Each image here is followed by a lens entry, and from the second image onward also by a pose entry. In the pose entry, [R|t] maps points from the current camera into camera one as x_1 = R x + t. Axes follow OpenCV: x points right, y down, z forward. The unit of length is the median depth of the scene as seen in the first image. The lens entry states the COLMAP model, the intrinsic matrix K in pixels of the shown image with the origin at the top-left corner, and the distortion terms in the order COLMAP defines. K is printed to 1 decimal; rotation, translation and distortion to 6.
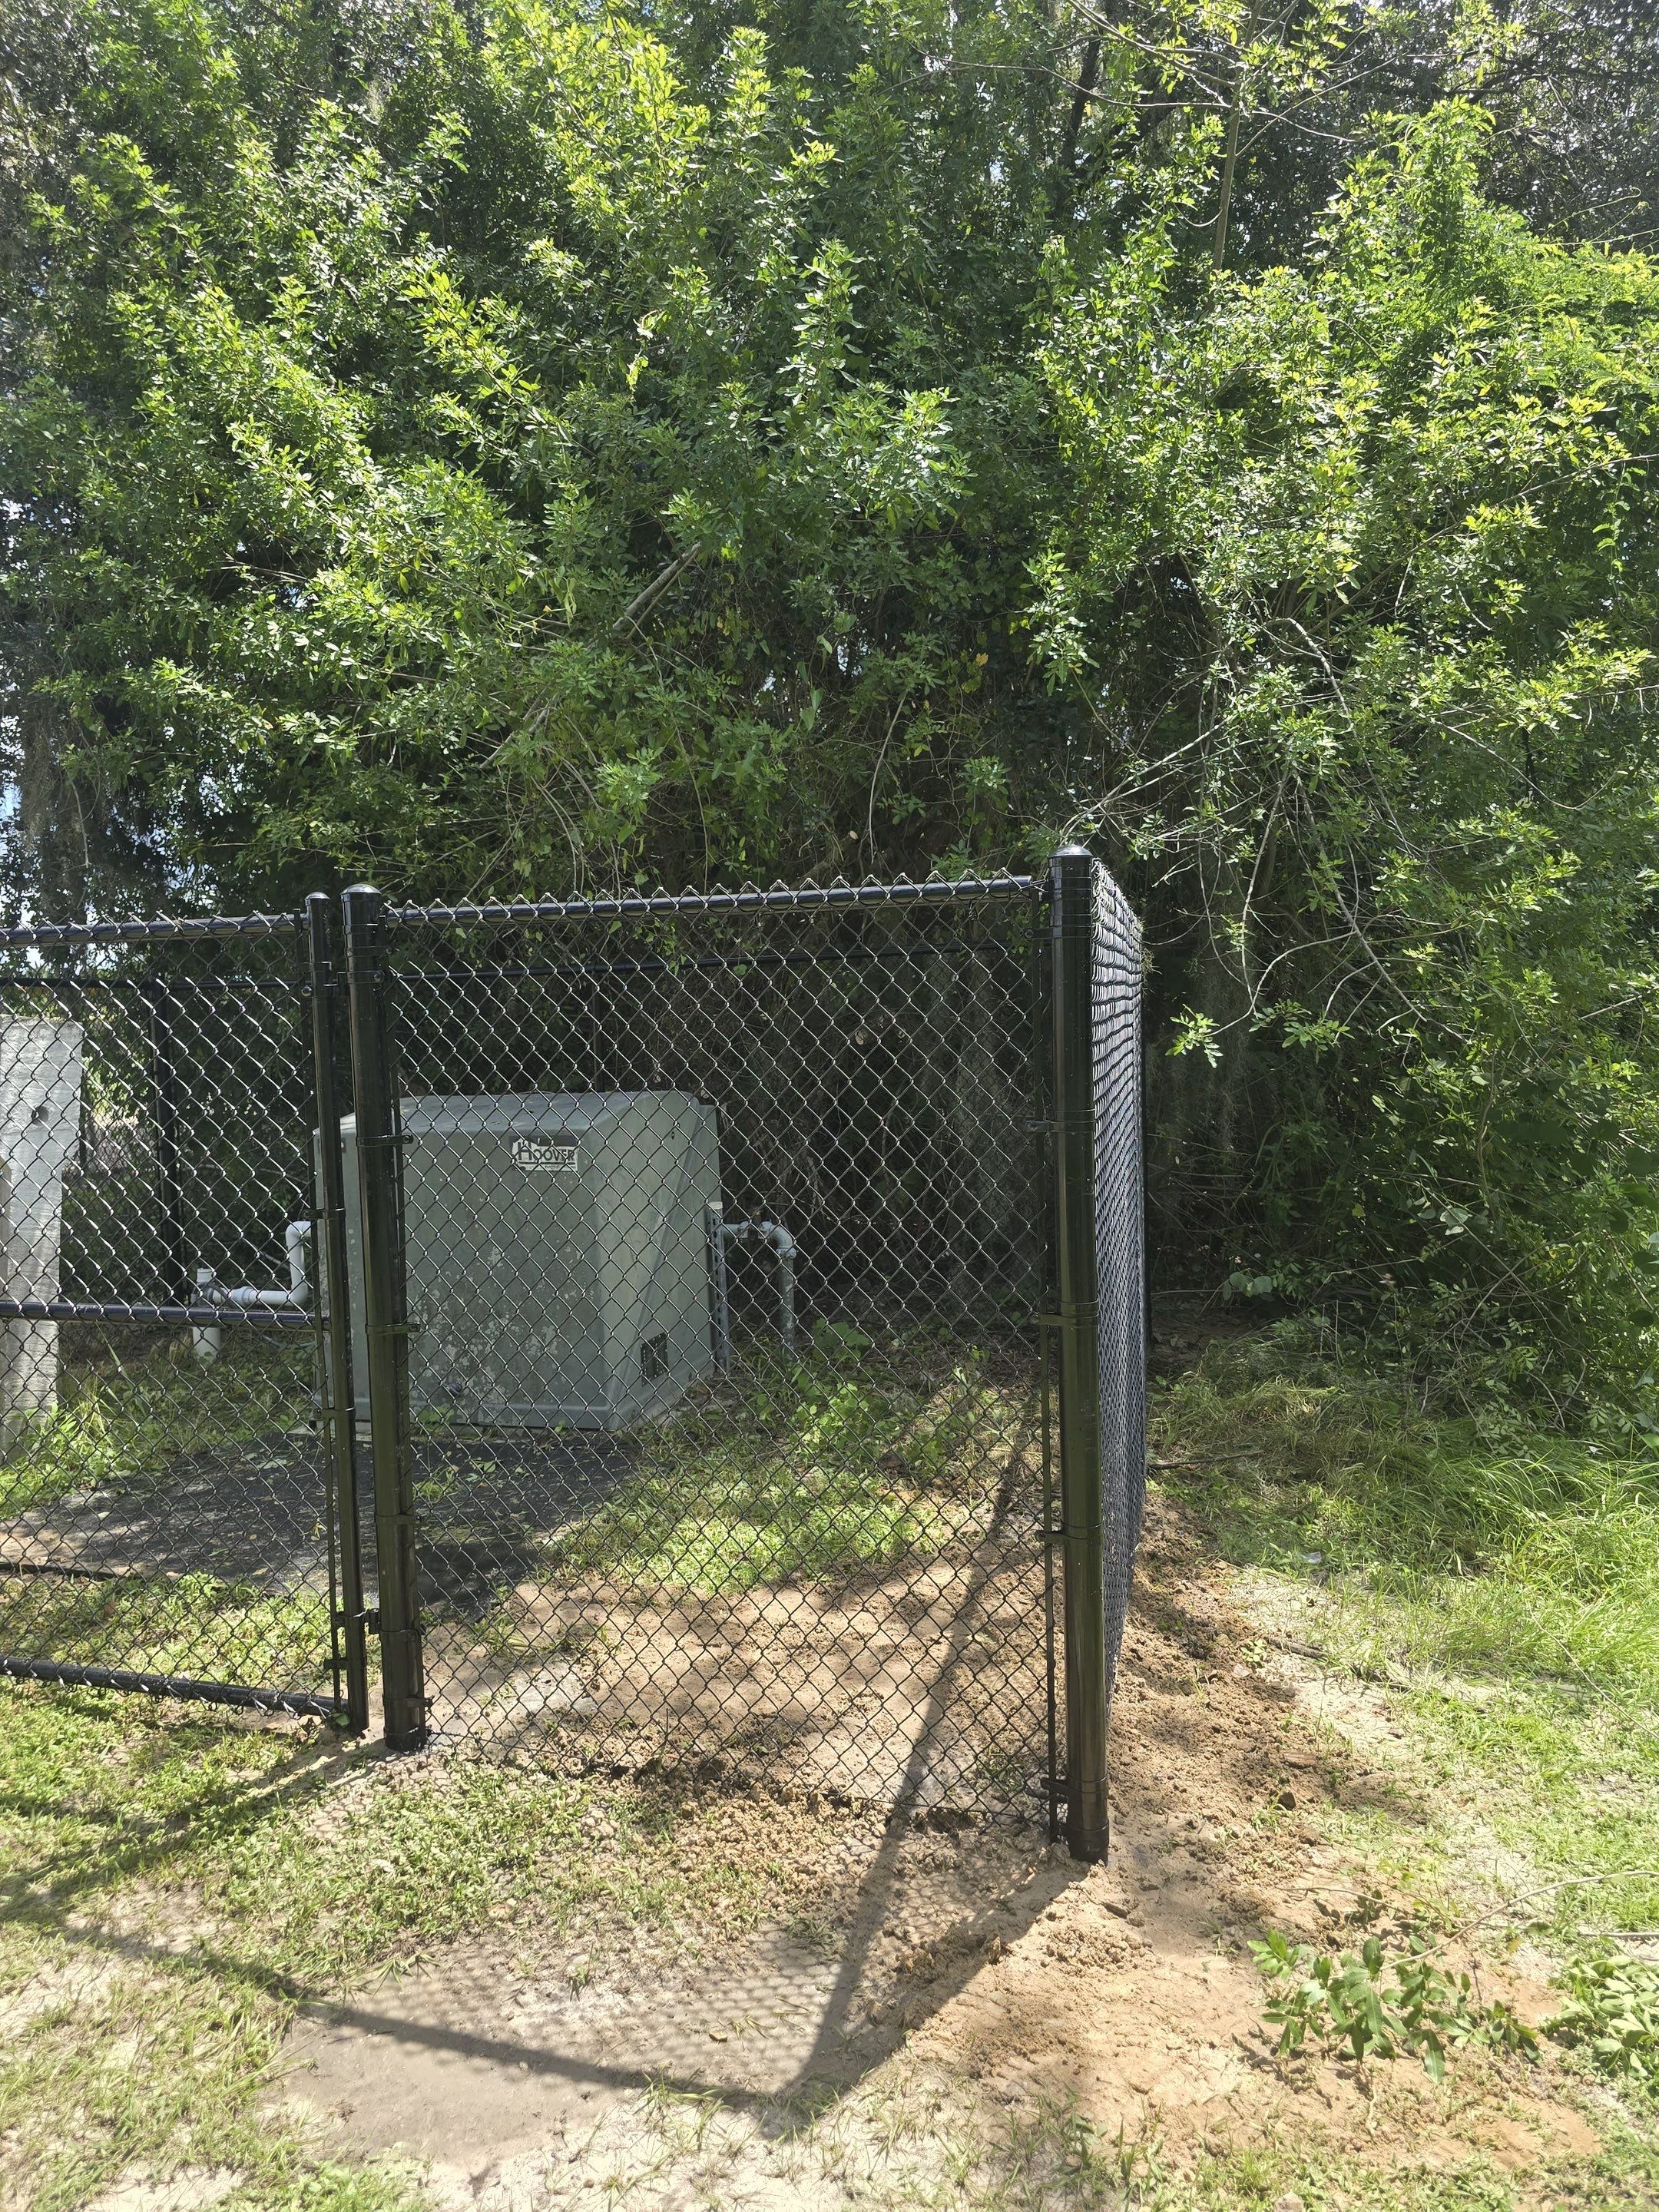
lens RADIAL K [[1519.6, 0, 834.9], [0, 1519.6, 1103.1], [0, 0, 1]] dist [0.062967, -0.055403]
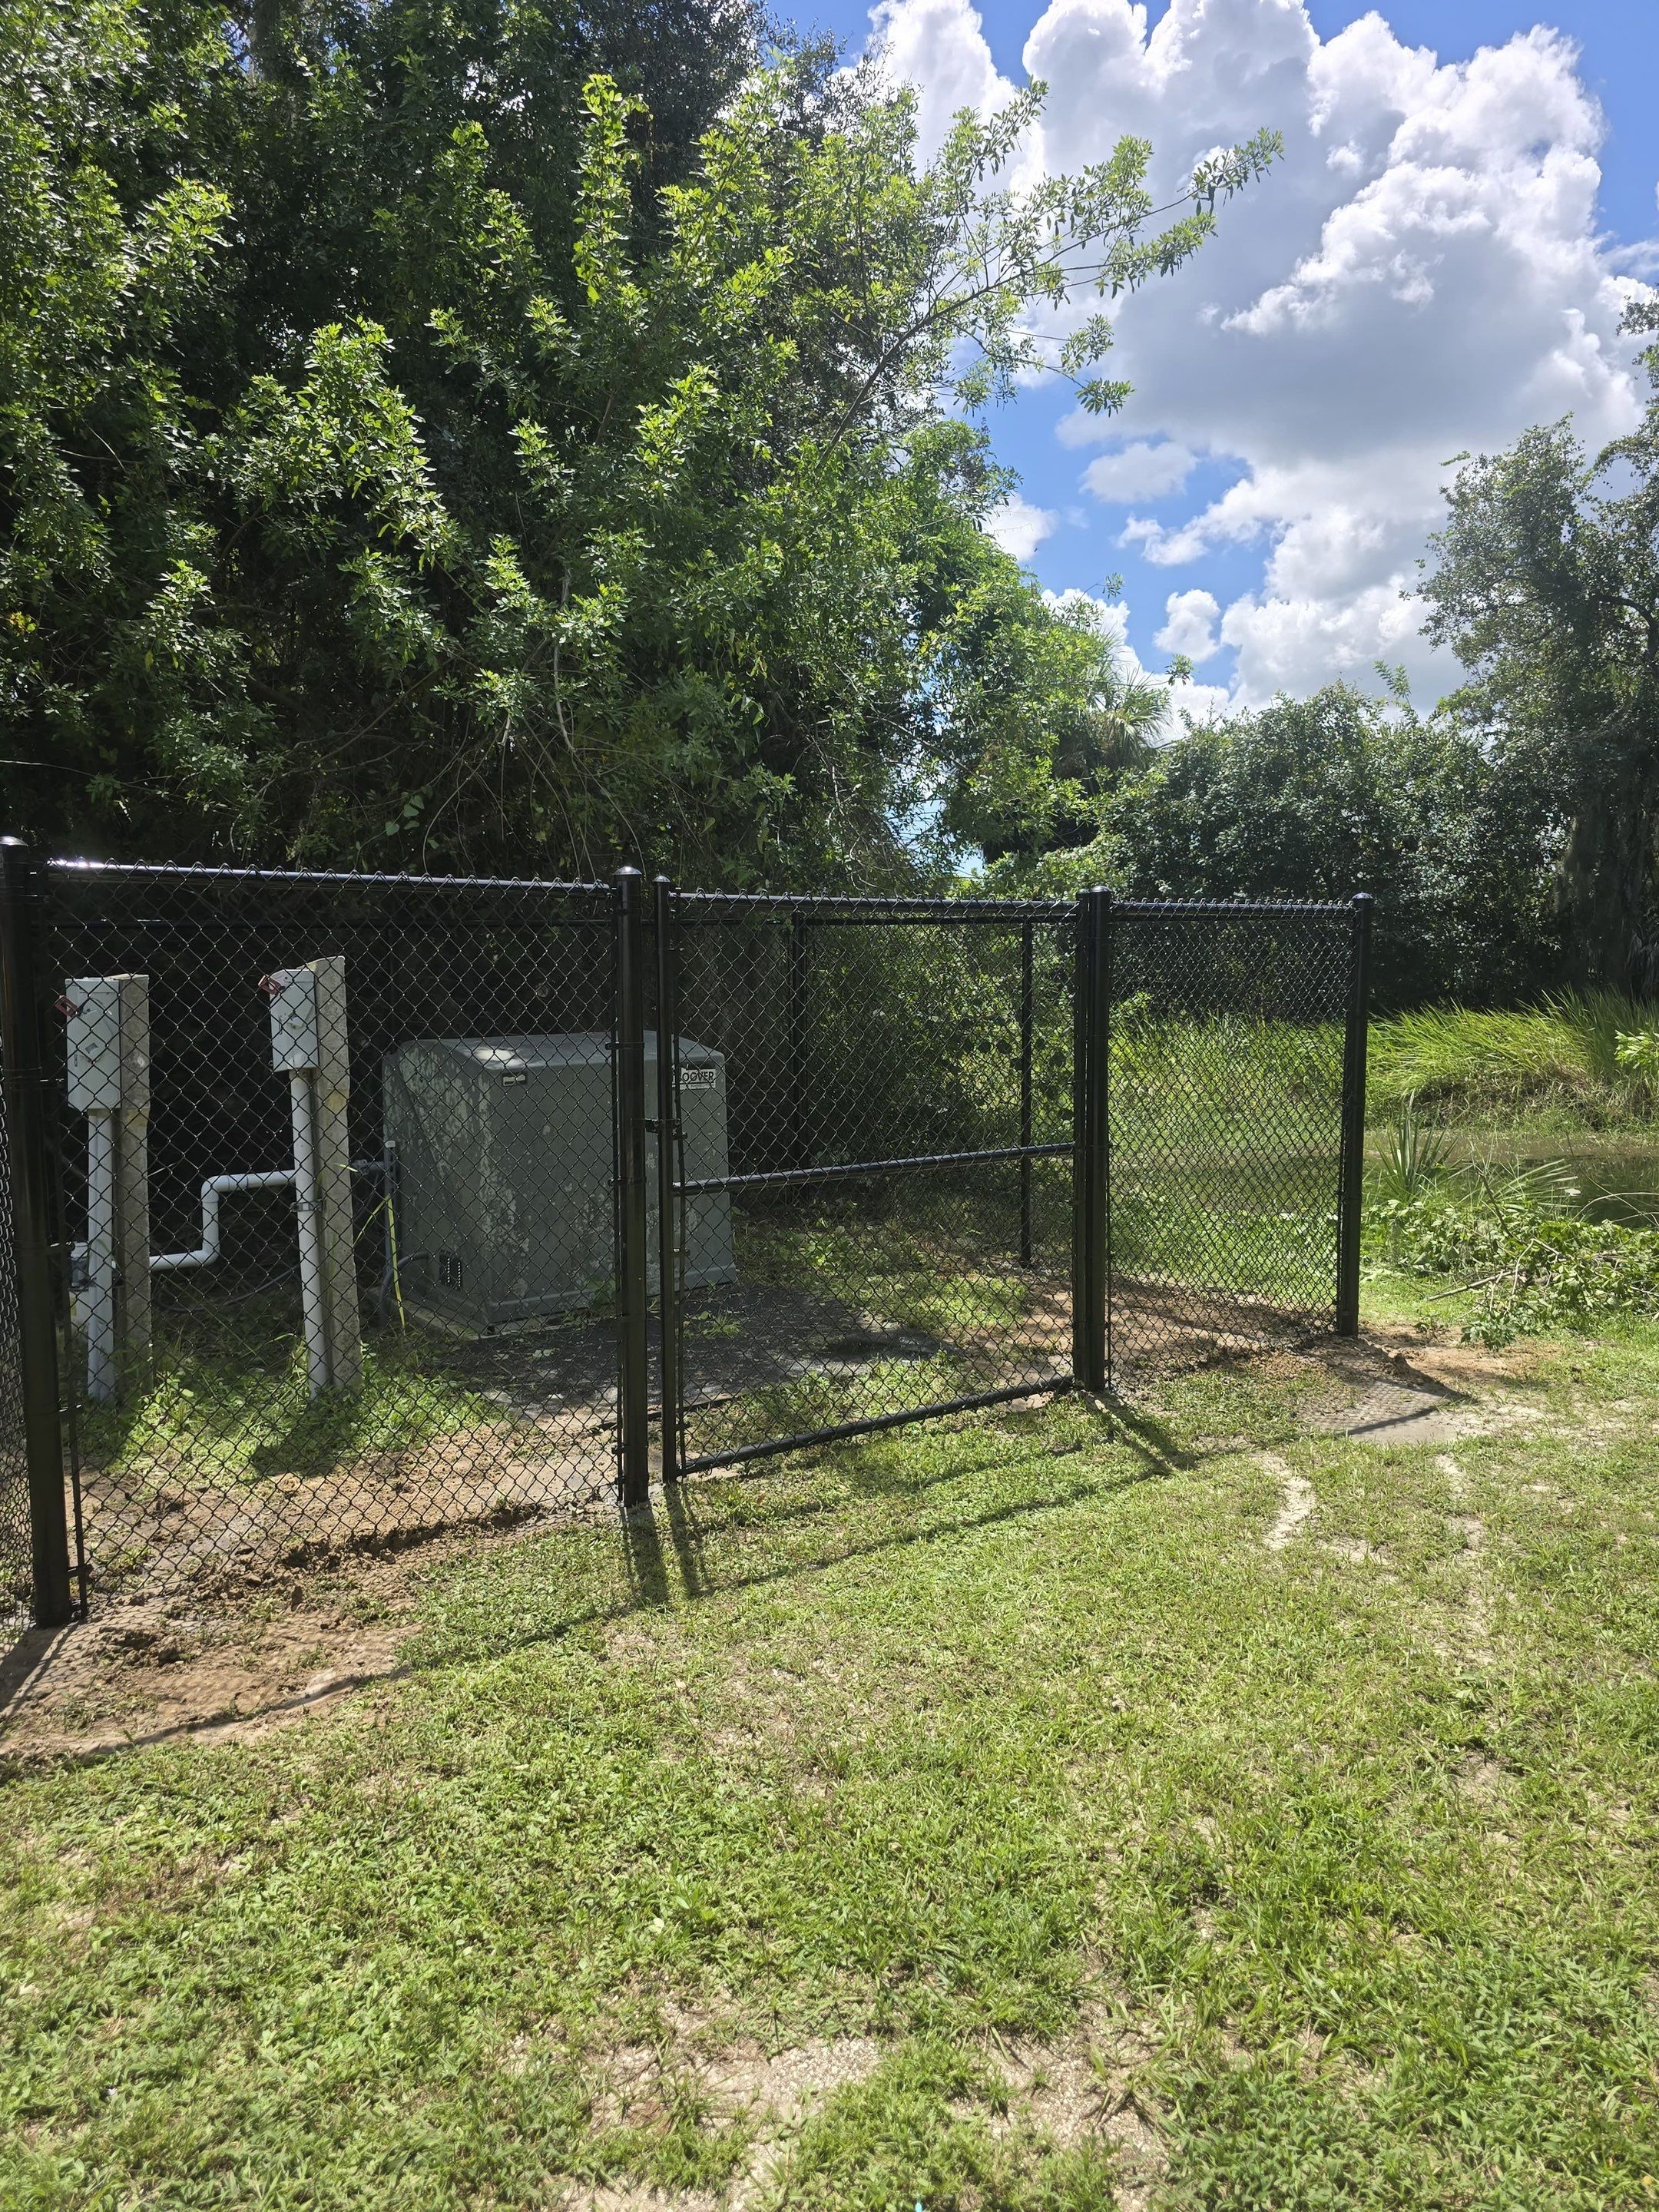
lens RADIAL K [[1515.2, 0, 828.5], [0, 1515.2, 1101.3], [0, 0, 1]] dist [0.060933, -0.059279]
pose [[0.610162, -0.055151, 0.790354, -1.721222], [0.041100, 0.998434, 0.037941, 0.014503], [-0.791210, 0.009333, 0.611474, 0.186080]]
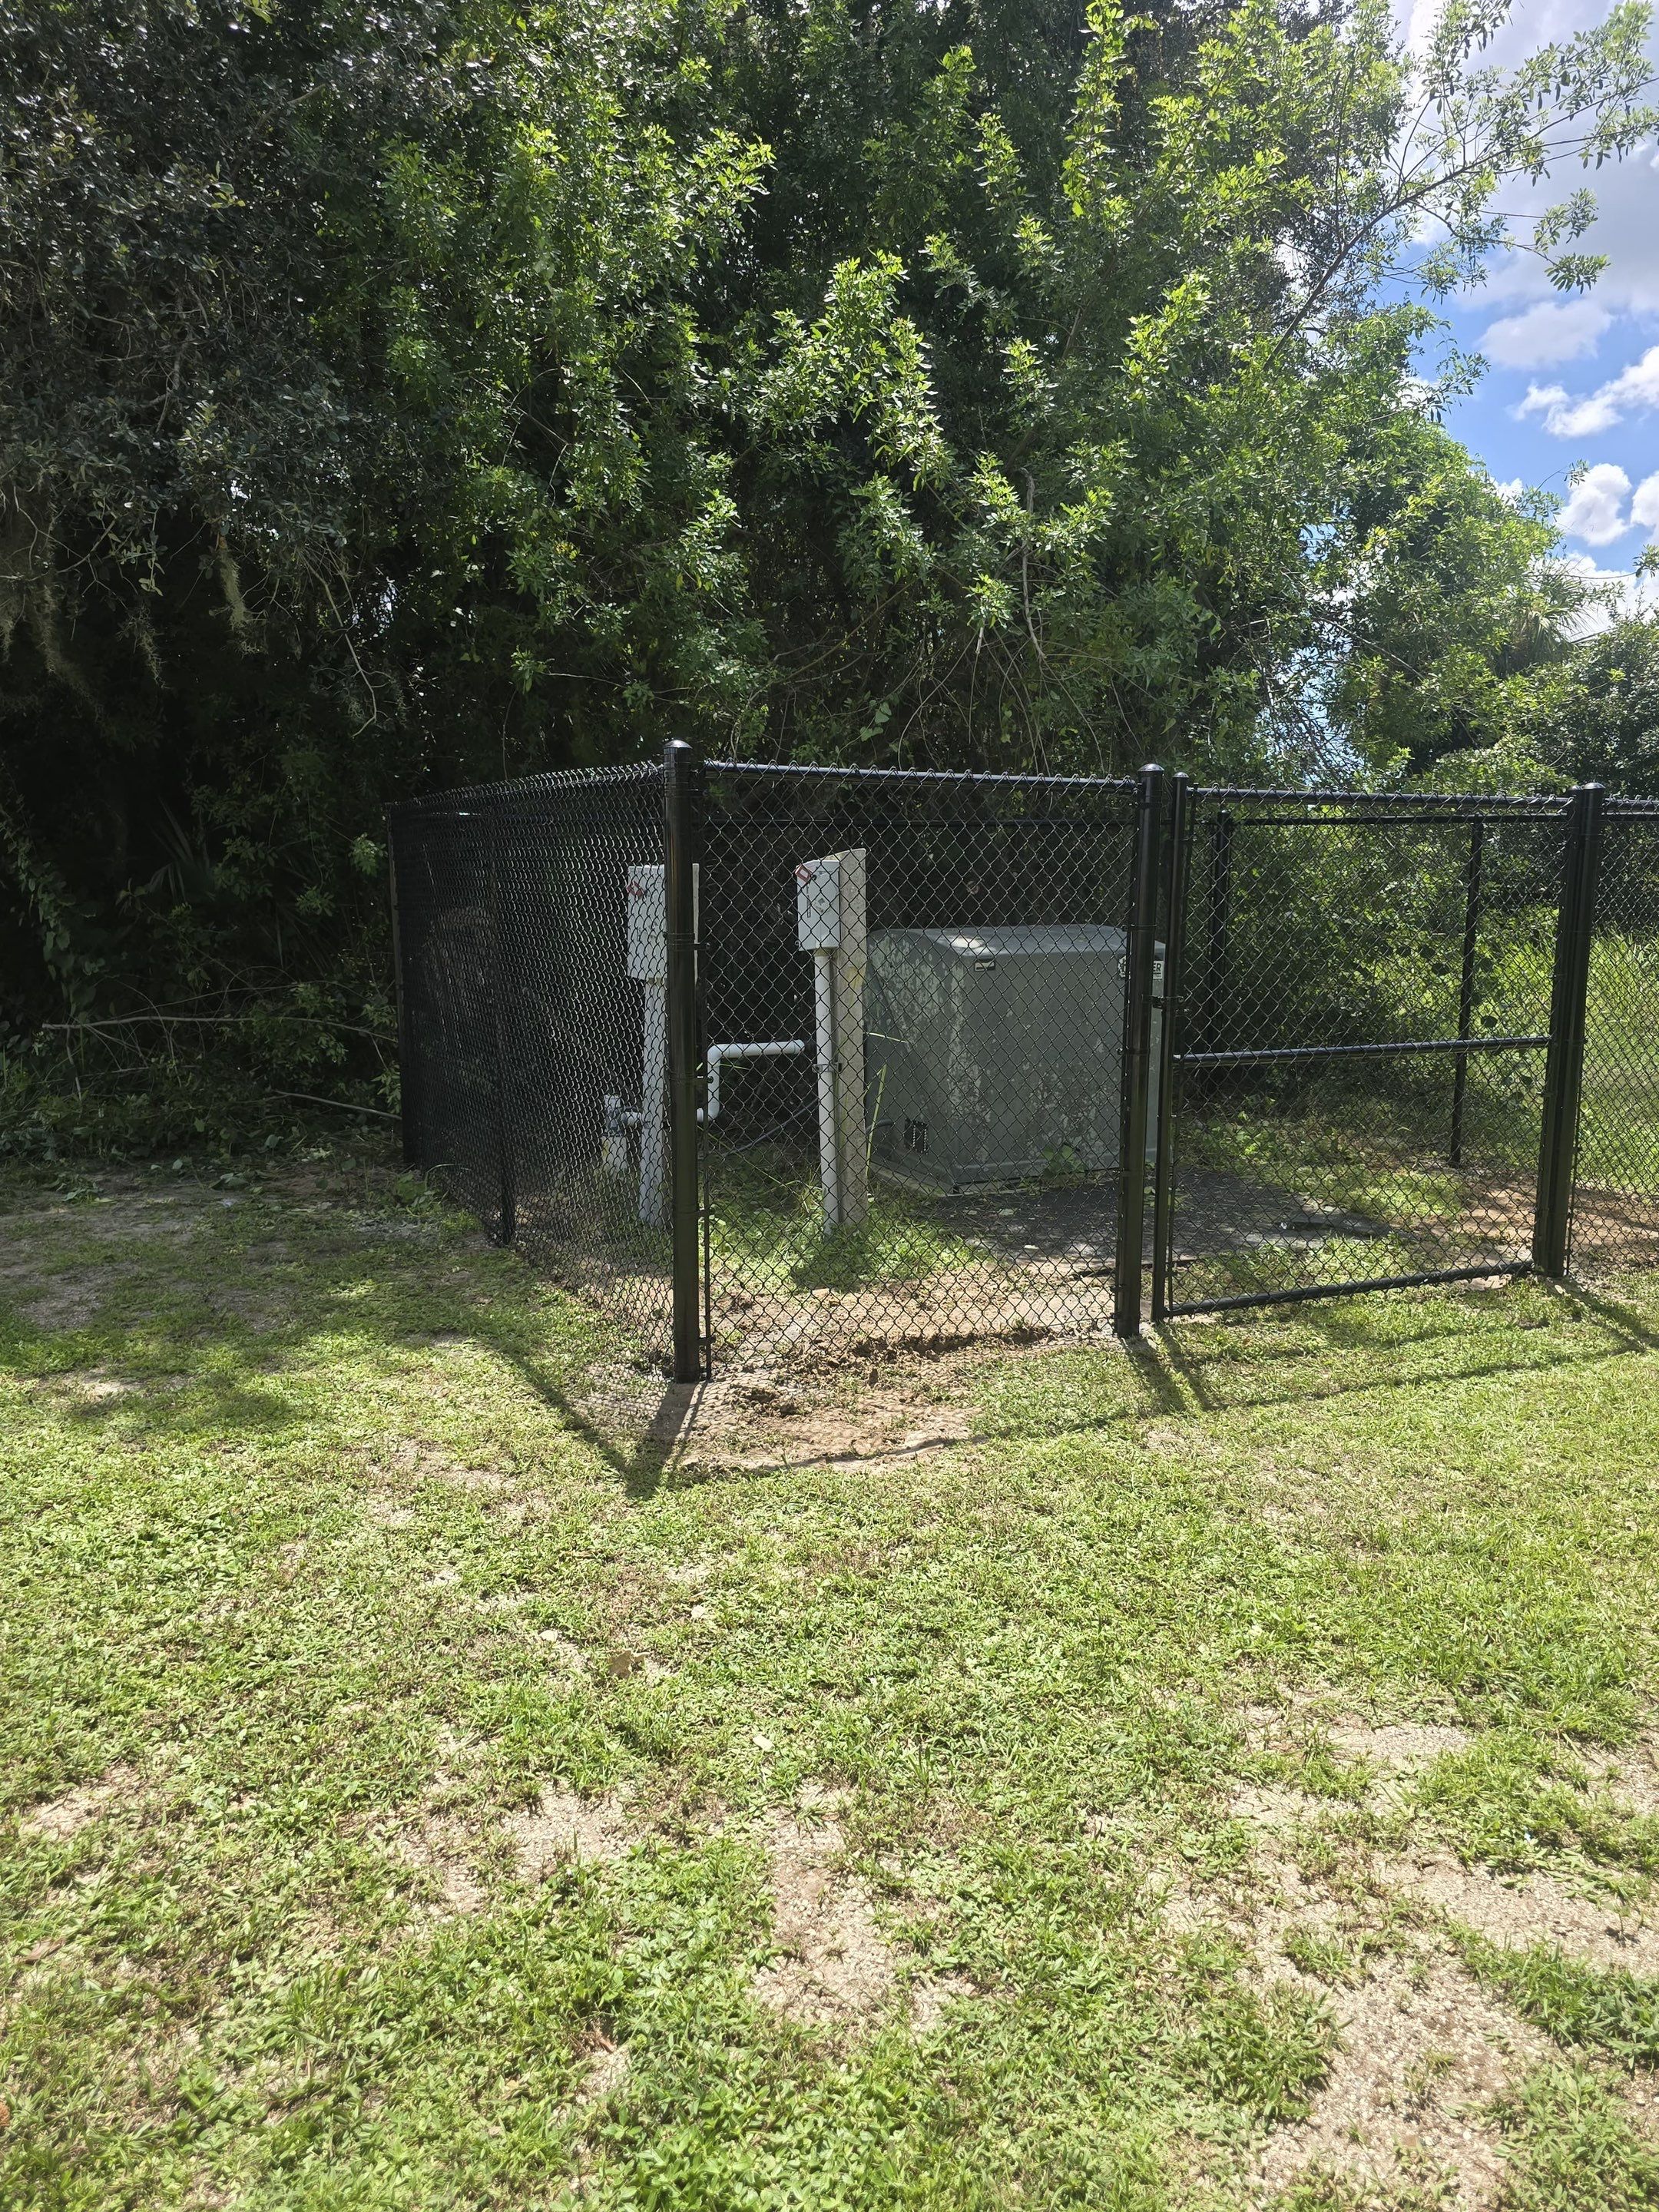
lens RADIAL K [[1518.5, 0, 846.9], [0, 1518.5, 1104.8], [0, 0, 1]] dist [0.058201, -0.058112]
pose [[0.756214, -0.071726, 0.650381, -1.961784], [0.014114, 0.995531, 0.093379, 0.037650], [-0.654172, -0.061435, 0.753847, 0.200993]]
